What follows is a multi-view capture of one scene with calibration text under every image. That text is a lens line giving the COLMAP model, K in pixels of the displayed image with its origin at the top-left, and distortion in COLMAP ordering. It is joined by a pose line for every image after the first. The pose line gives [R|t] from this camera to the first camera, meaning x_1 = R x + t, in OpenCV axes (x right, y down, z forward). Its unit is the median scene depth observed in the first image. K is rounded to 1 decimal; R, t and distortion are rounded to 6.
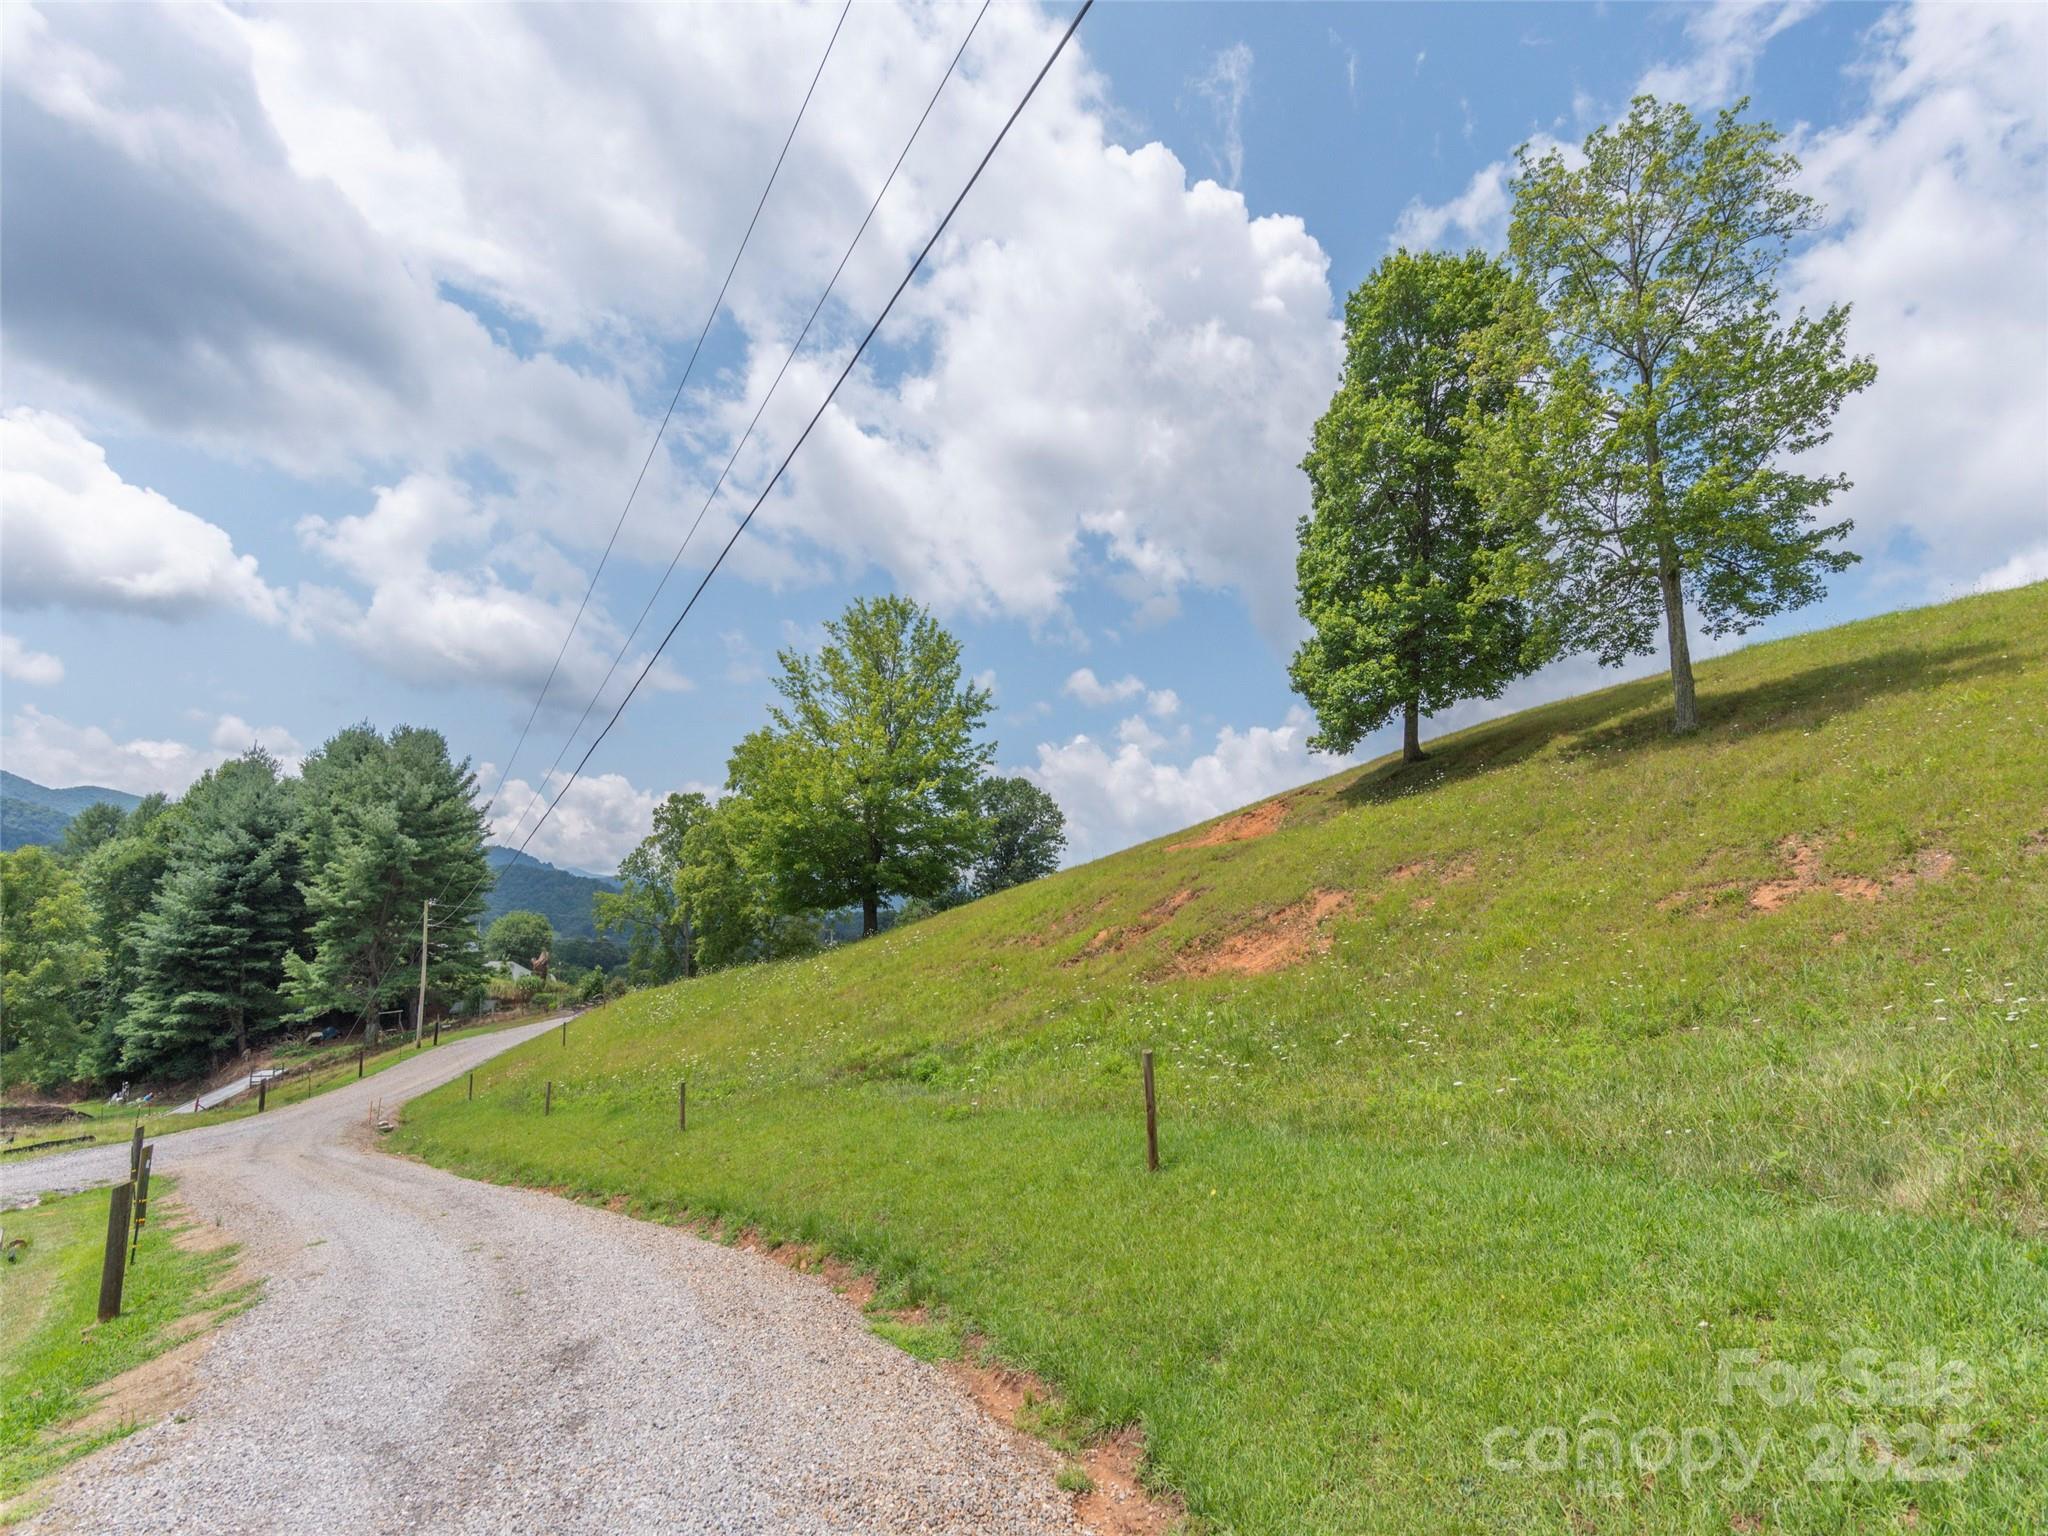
lens RADIAL K [[1012.0, 0, 1012.1], [0, 1012.0, 799.2], [0, 0, 1]] dist [0.010040, 0.001151]
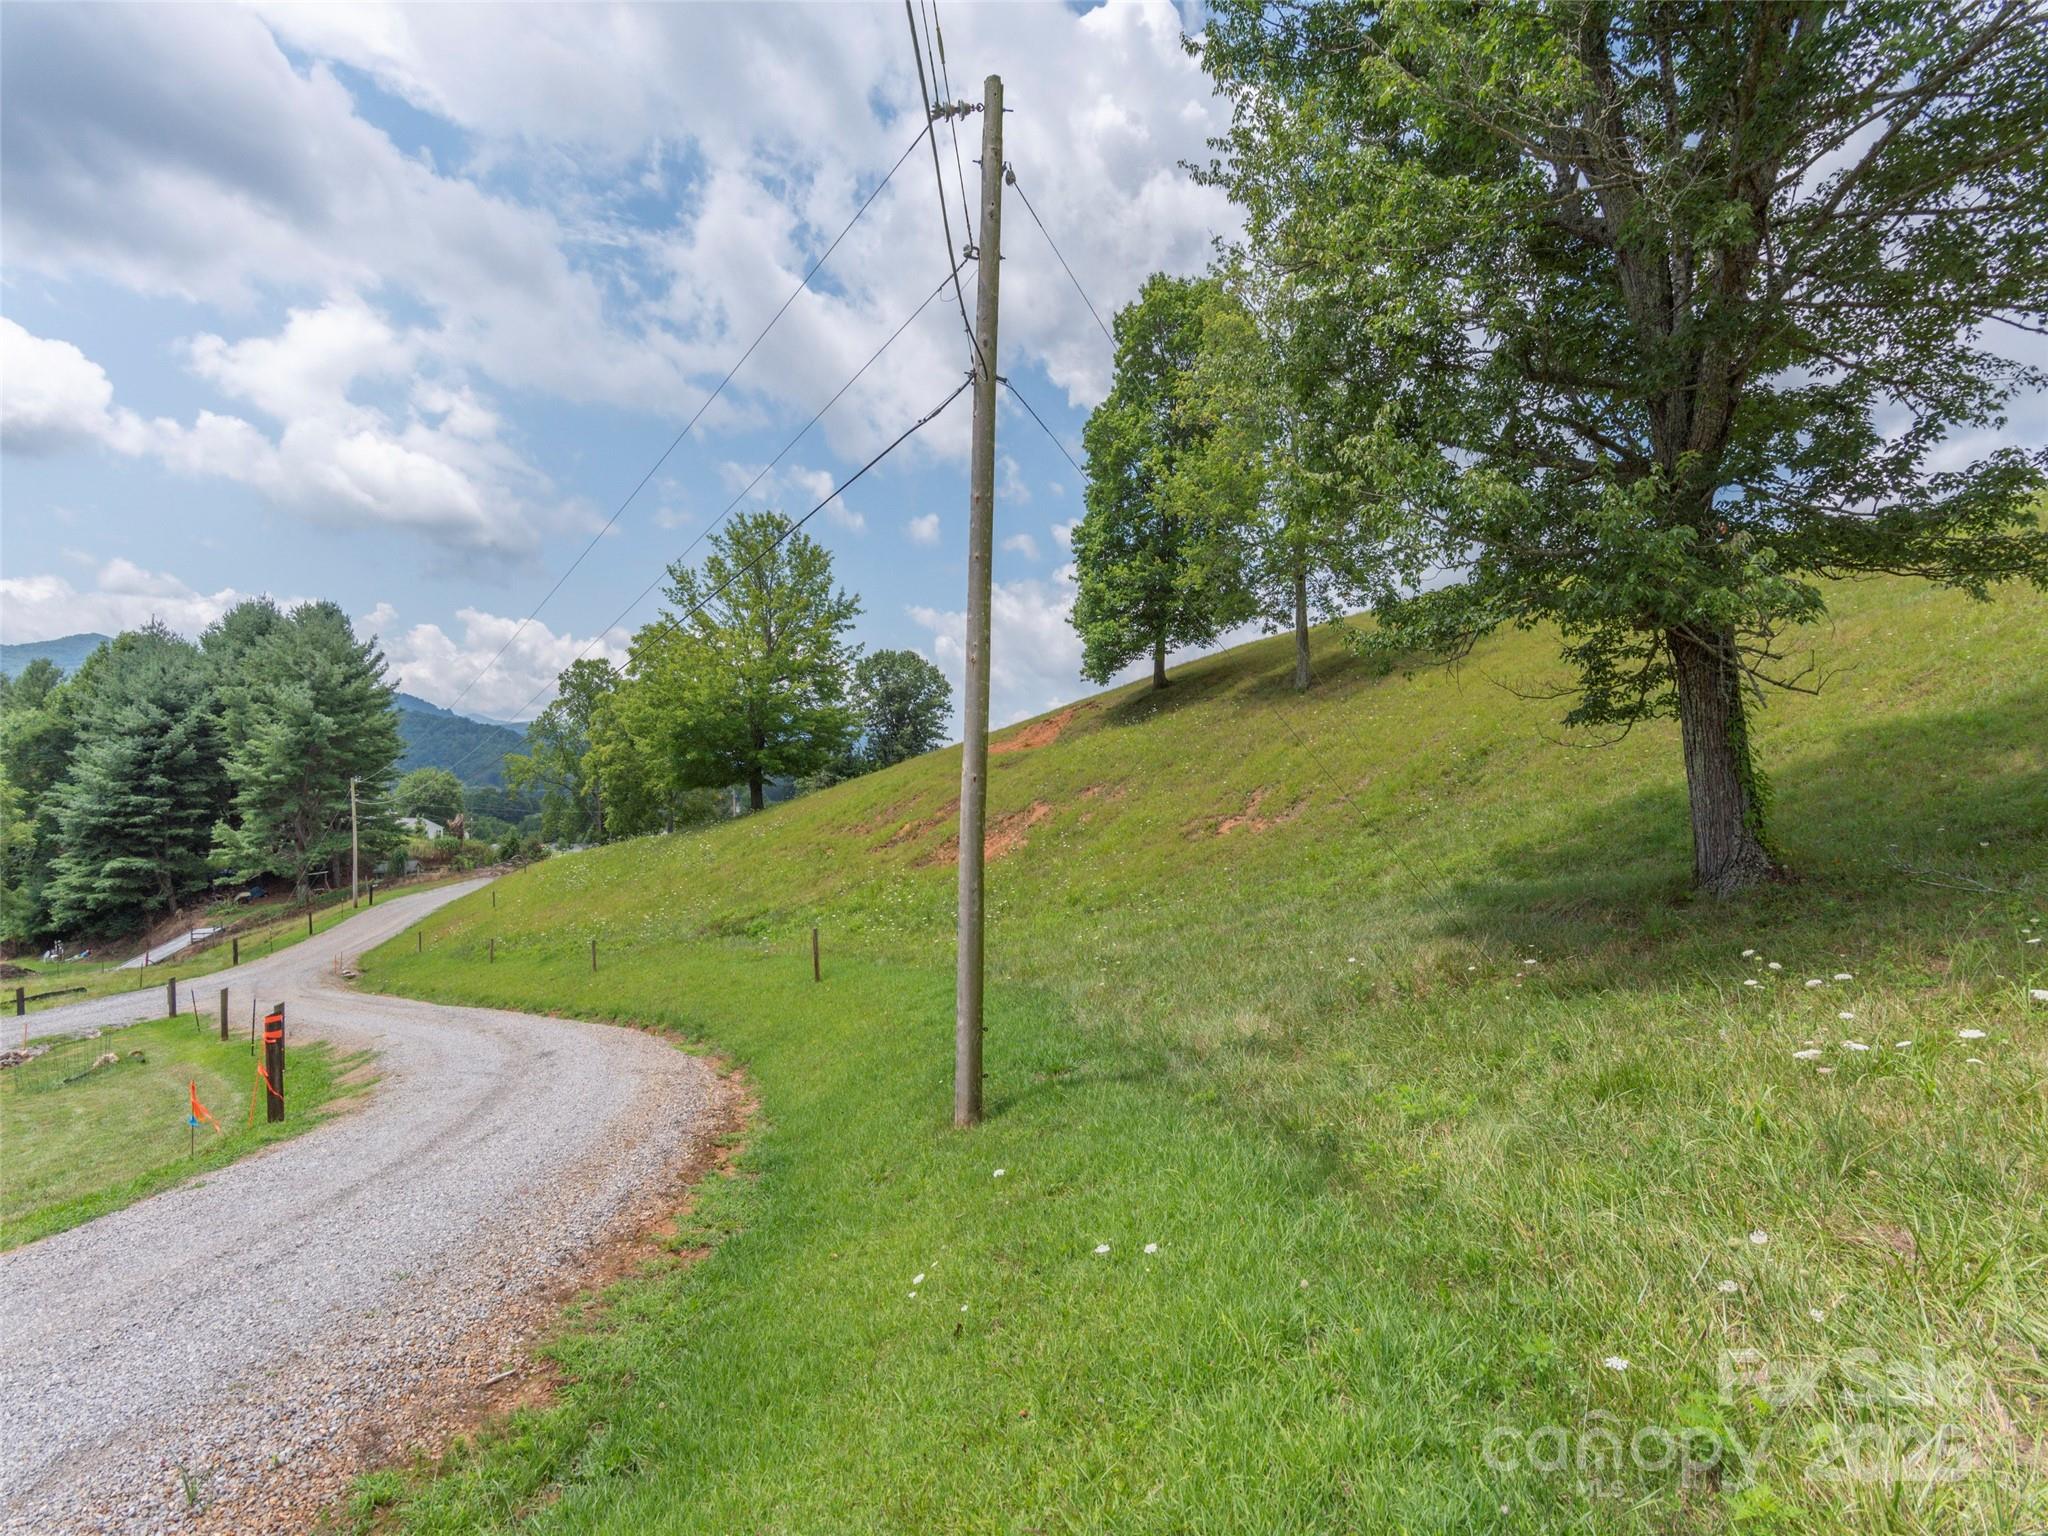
lens RADIAL K [[1000.3, 0, 1018.3], [0, 1000.3, 772.5], [0, 0, 1]] dist [0.010891, -0.000050]
pose [[0.996114, -0.005583, 0.087899, 0.041479], [-0.005483, 0.992123, 0.125148, -0.037526], [-0.087906, -0.125143, 0.988237, -0.118004]]
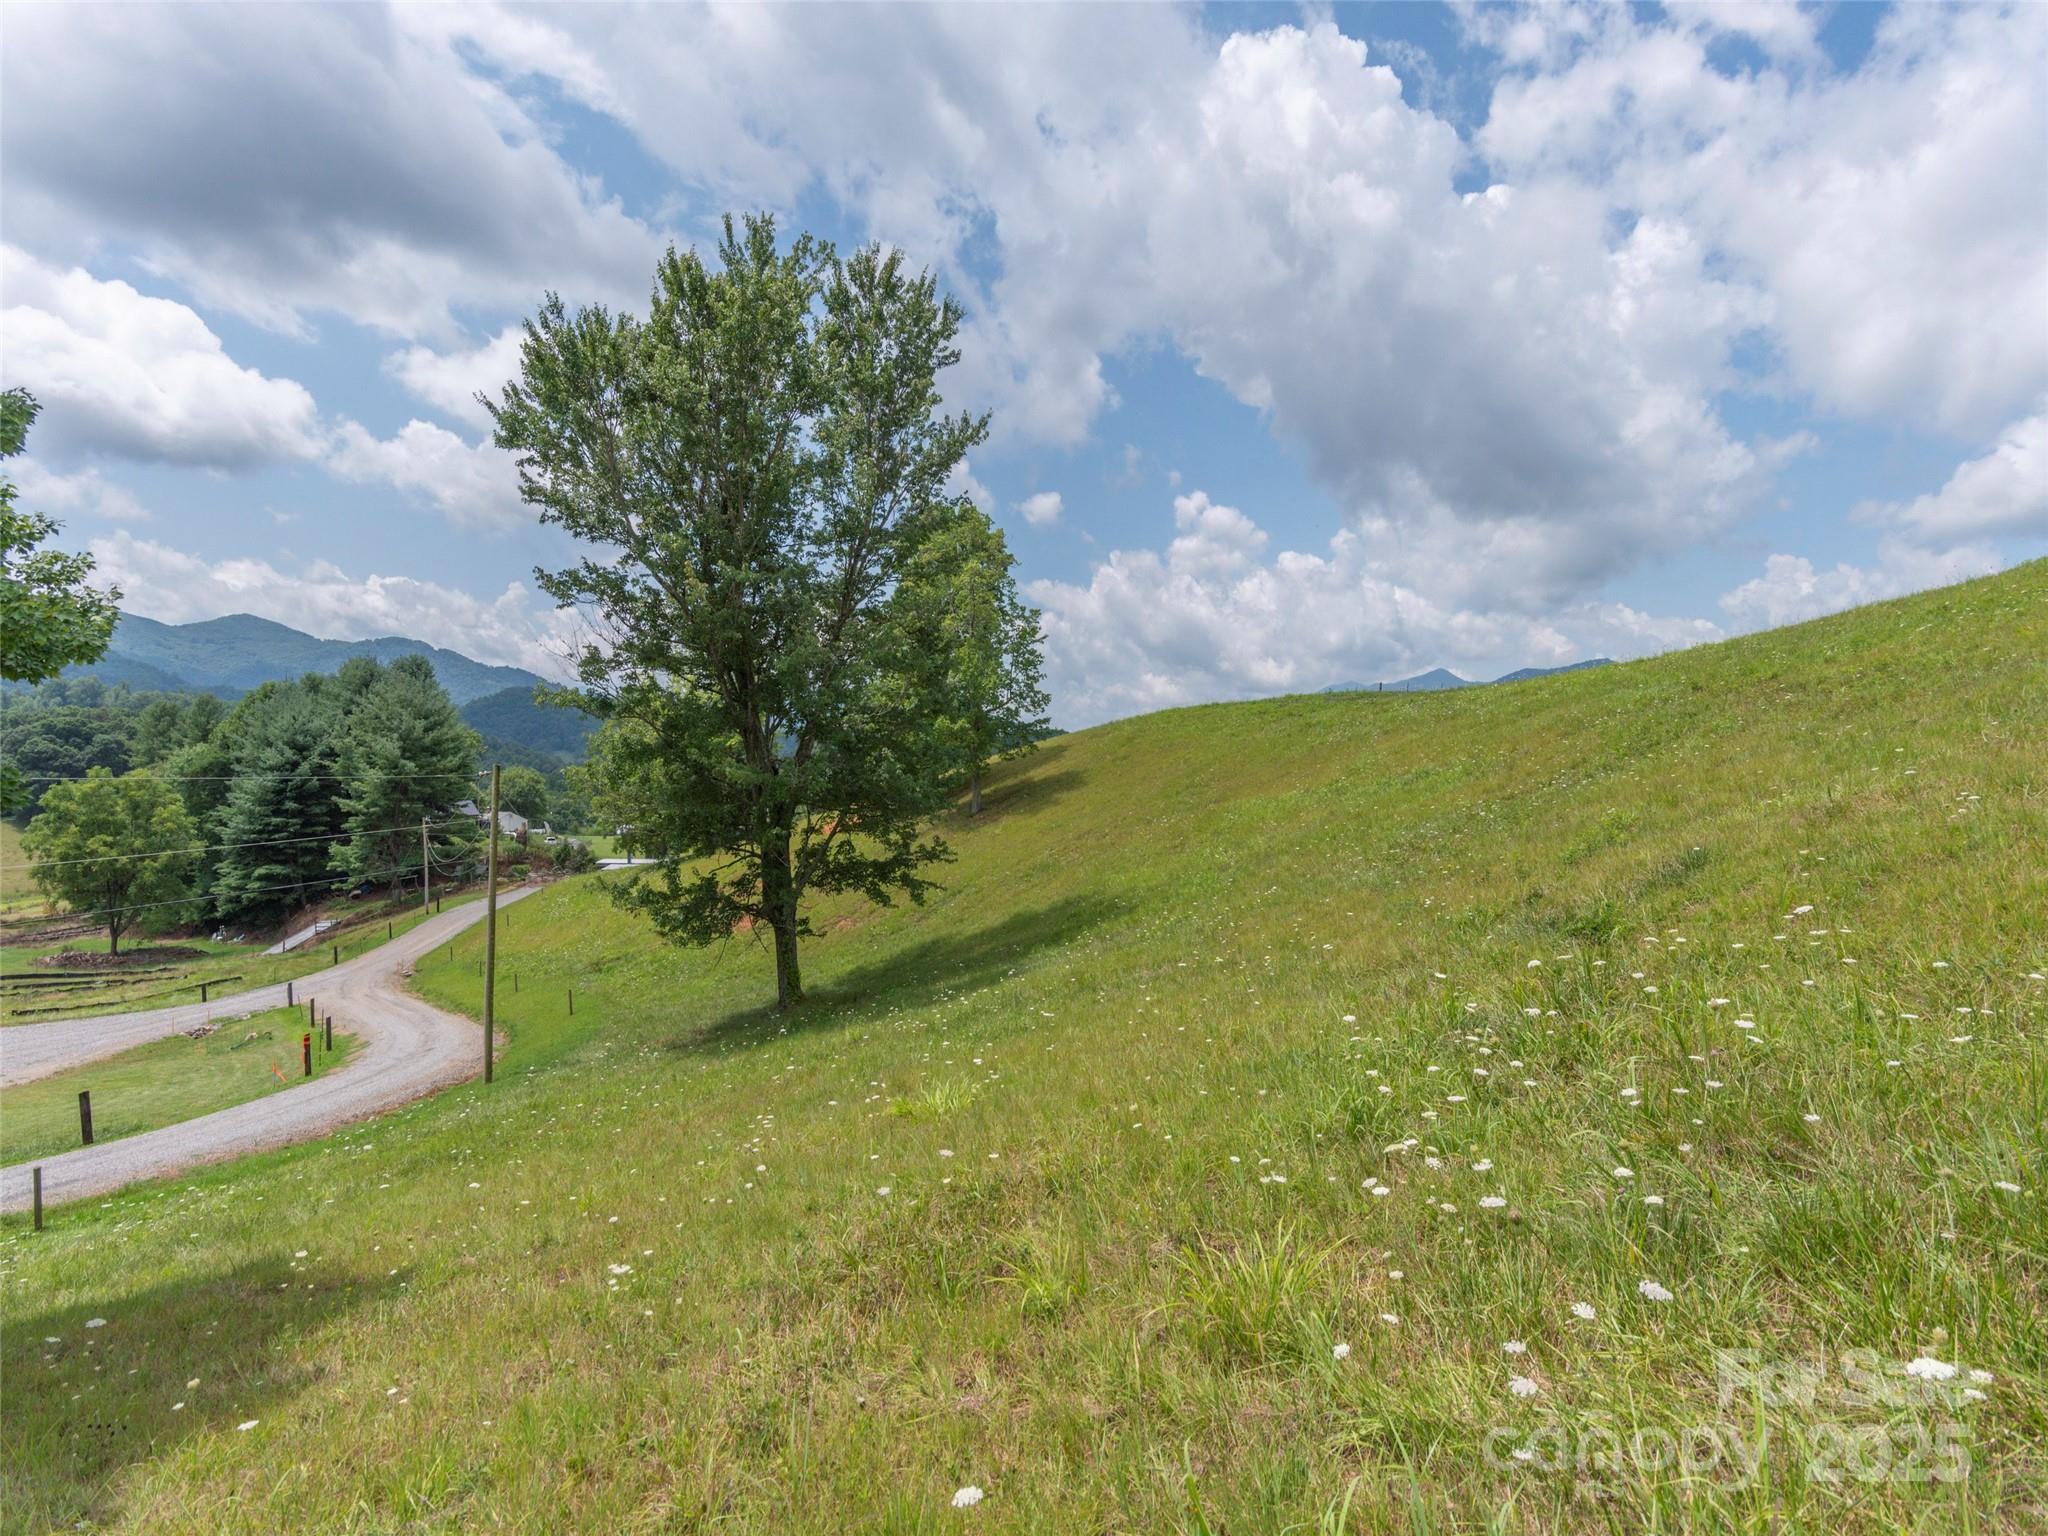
lens RADIAL K [[1000.3, 0, 1018.3], [0, 1000.3, 772.5], [0, 0, 1]] dist [0.010891, -0.000050]
pose [[1.000000, -0.000525, 0.000038, 0.229344], [0.000514, 0.988332, 0.152315, -0.147597], [-0.000118, -0.152315, 0.988332, -0.345965]]
